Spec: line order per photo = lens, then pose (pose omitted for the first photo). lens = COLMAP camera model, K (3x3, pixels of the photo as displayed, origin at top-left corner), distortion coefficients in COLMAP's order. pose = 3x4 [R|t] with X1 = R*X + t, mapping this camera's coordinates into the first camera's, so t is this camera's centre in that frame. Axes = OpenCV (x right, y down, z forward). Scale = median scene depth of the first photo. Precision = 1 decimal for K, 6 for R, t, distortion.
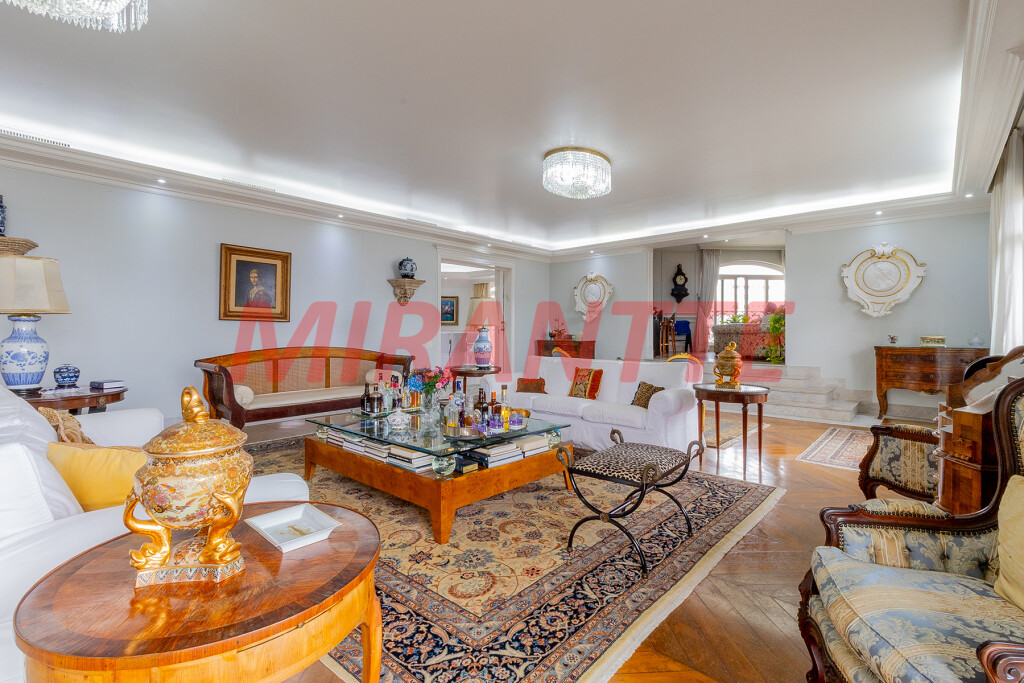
lens RADIAL K [[471.5, 0, 512.1], [0, 471.5, 331.5], [0, 0, 1]] dist [0.001084, 0.000814]
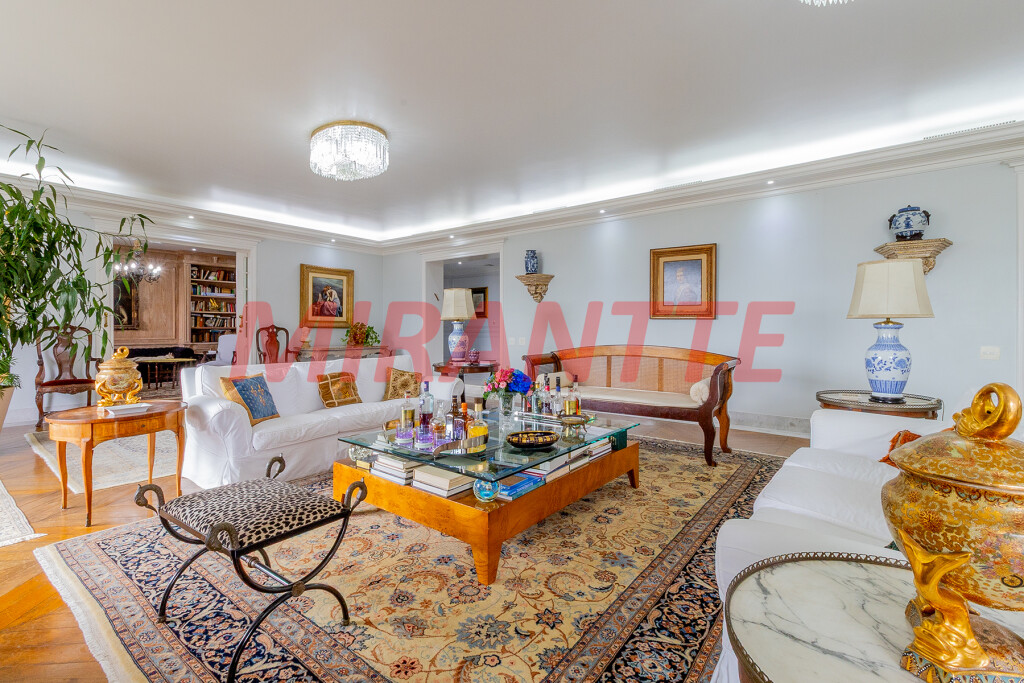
lens RADIAL K [[471.5, 0, 519.2], [0, 471.5, 331.5], [0, 0, 1]] dist [0.001084, 0.000814]
pose [[0.066239, -0.002323, -0.997801, 0.500064], [0.000129, 0.999997, -0.002319, 0.006864], [0.997804, 0.000025, 0.066239, 0.682850]]
